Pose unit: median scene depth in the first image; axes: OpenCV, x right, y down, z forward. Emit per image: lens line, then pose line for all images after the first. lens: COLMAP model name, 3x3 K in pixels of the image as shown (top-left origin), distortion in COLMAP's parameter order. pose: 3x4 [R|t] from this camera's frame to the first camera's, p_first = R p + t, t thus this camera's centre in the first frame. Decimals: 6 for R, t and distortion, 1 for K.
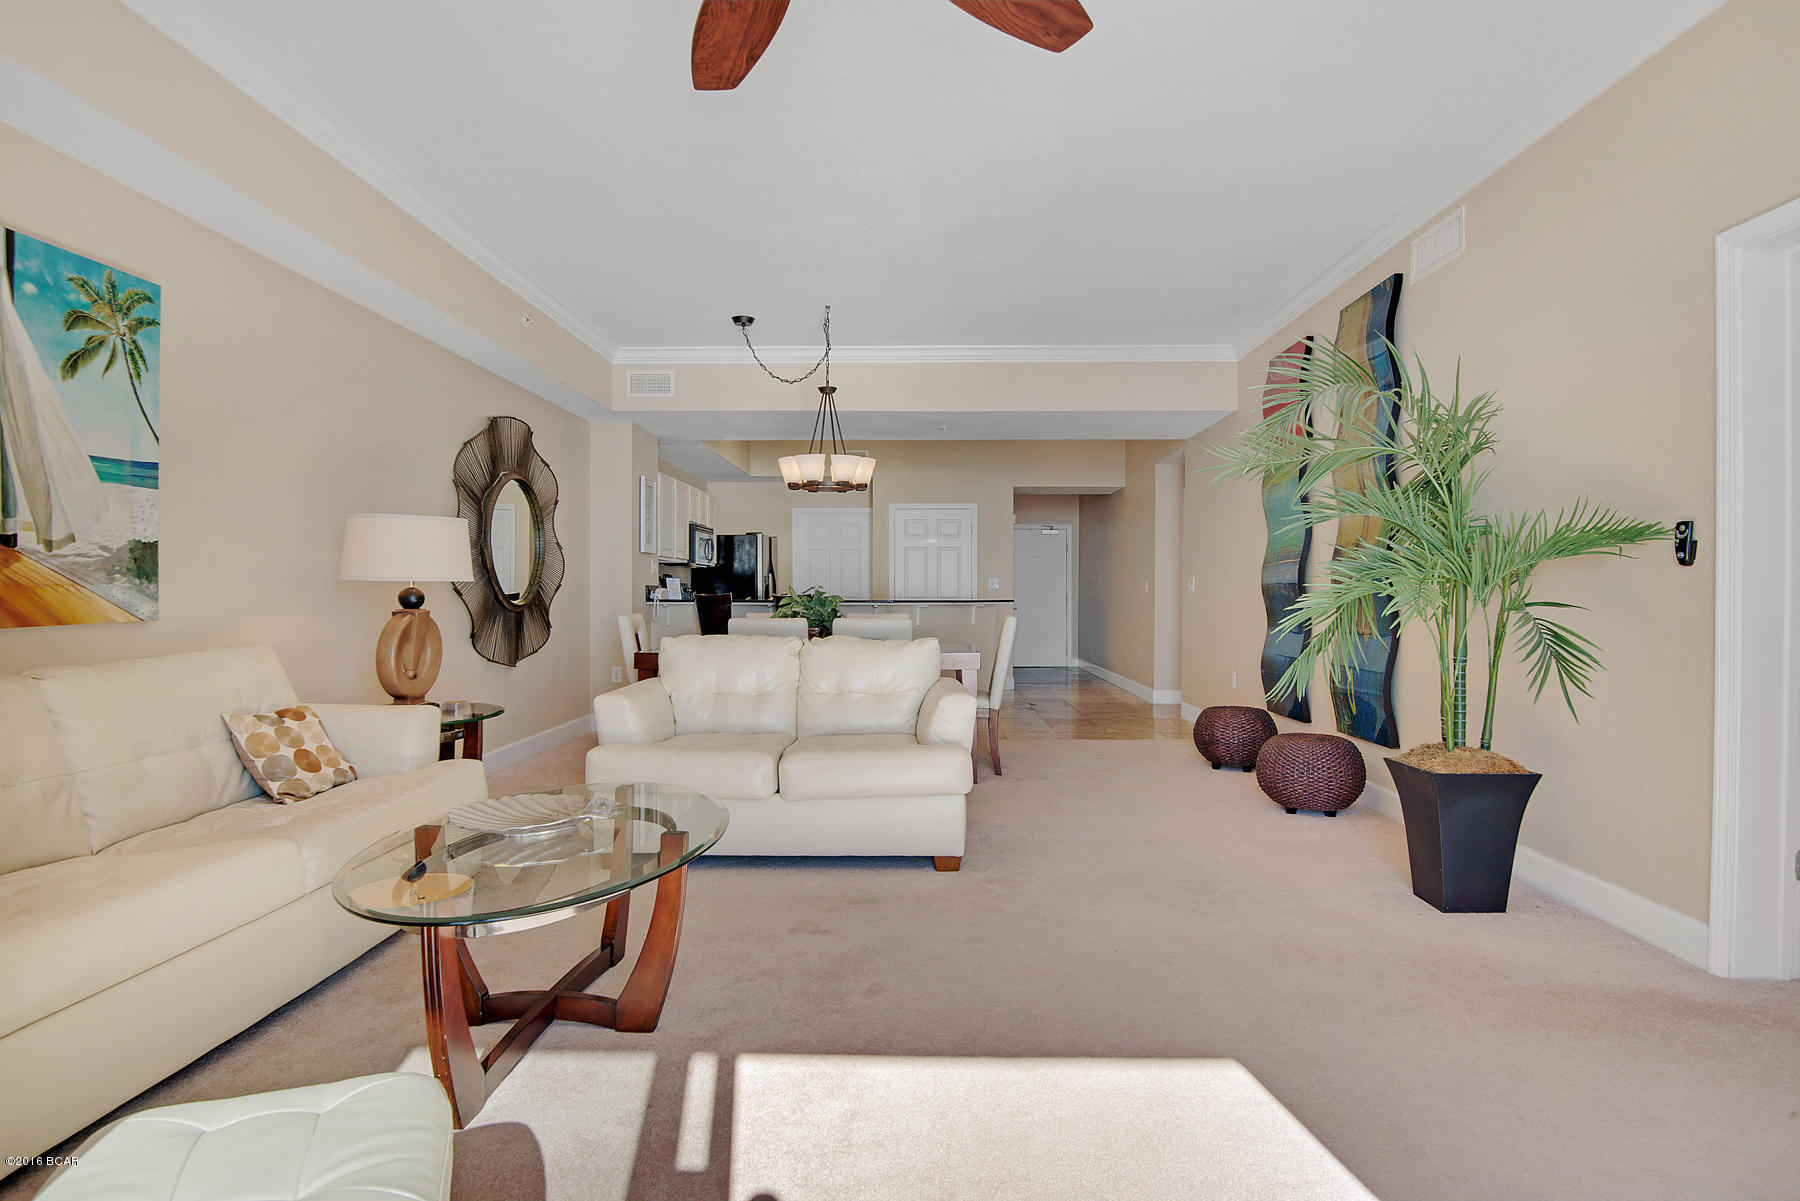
lens RADIAL K [[970.0, 0, 929.2], [0, 970.0, 611.6], [0, 0, 1]] dist [0.001598, -0.024770]
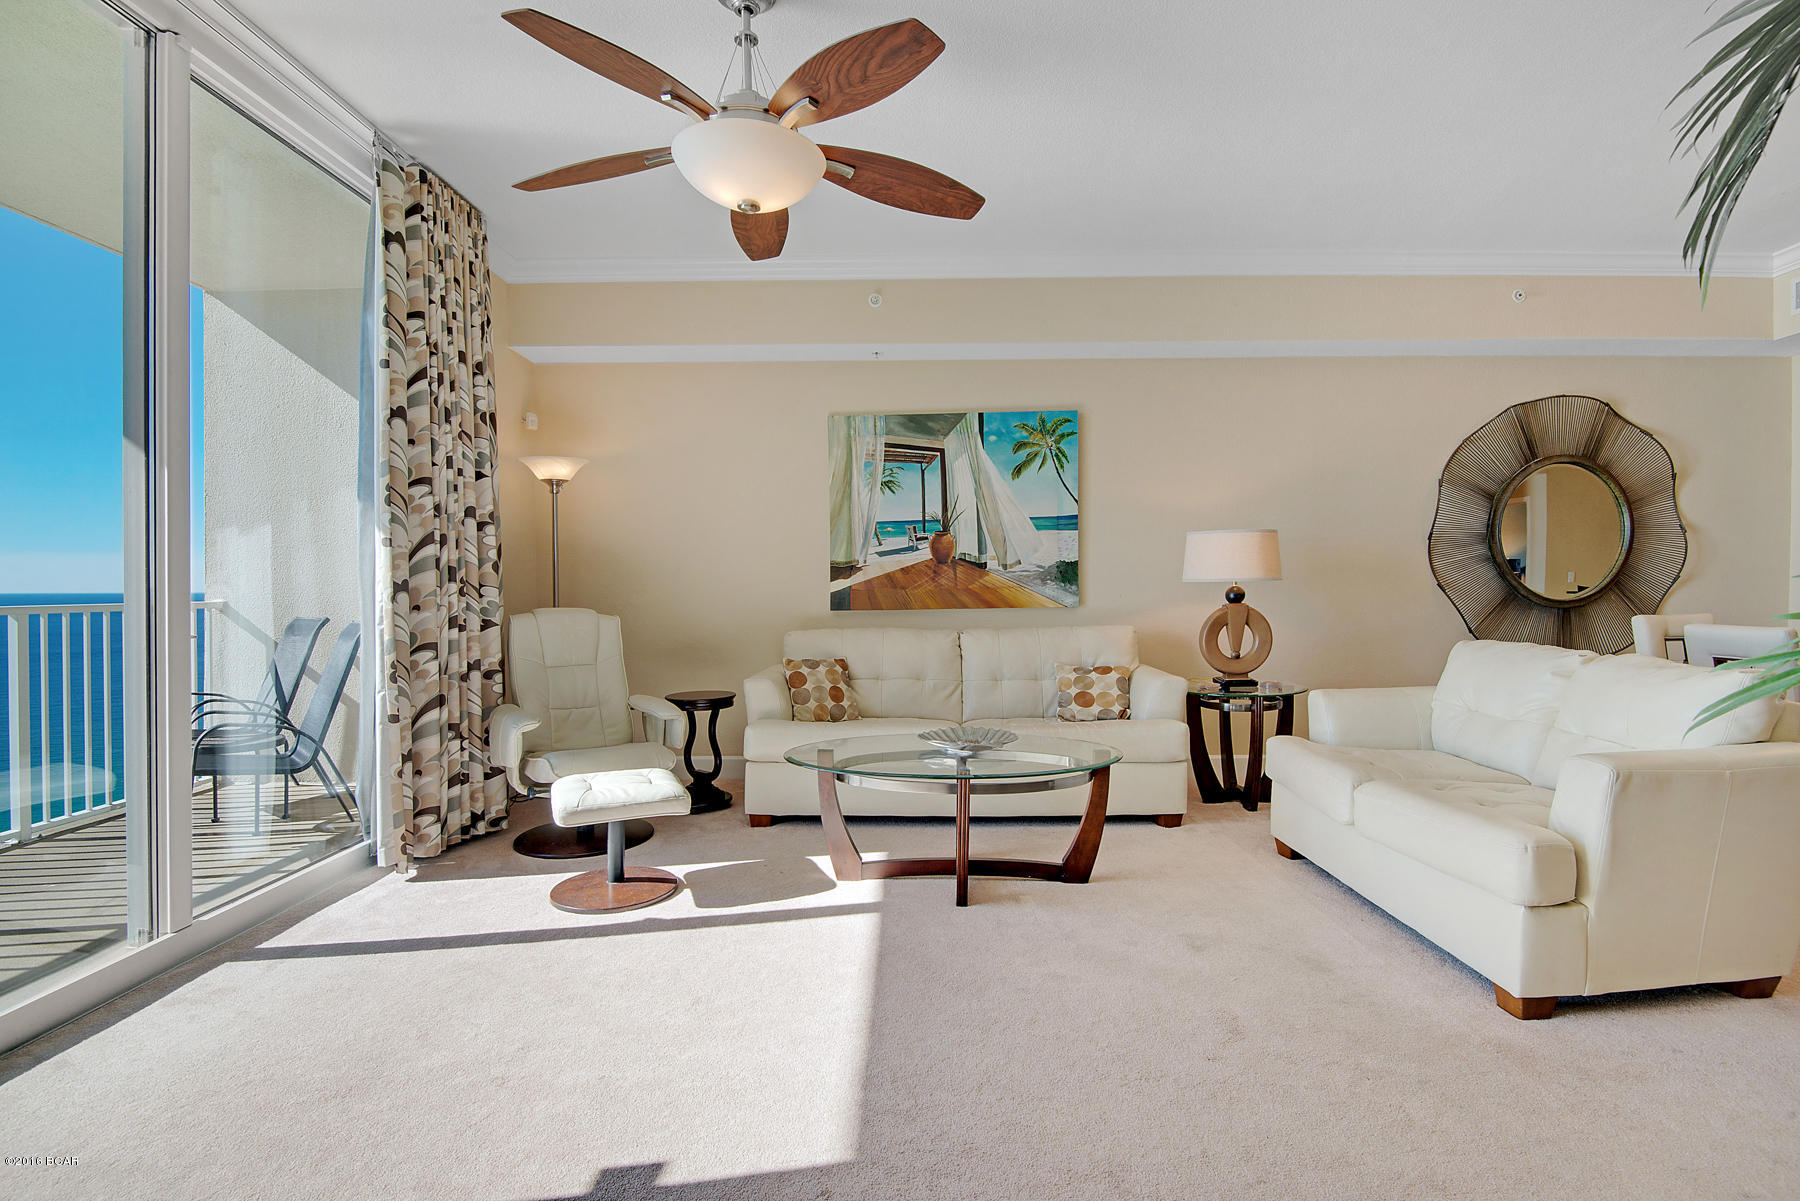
lens RADIAL K [[828.1, 0, 823.9], [0, 828.1, 607.4], [0, 0, 1]] dist [0.001525, -0.017871]
pose [[-0.030312, 0.024981, -0.999228, 0.686511], [-0.013705, 0.999583, 0.025406, -0.021374], [0.999447, 0.014464, -0.029957, 0.597521]]
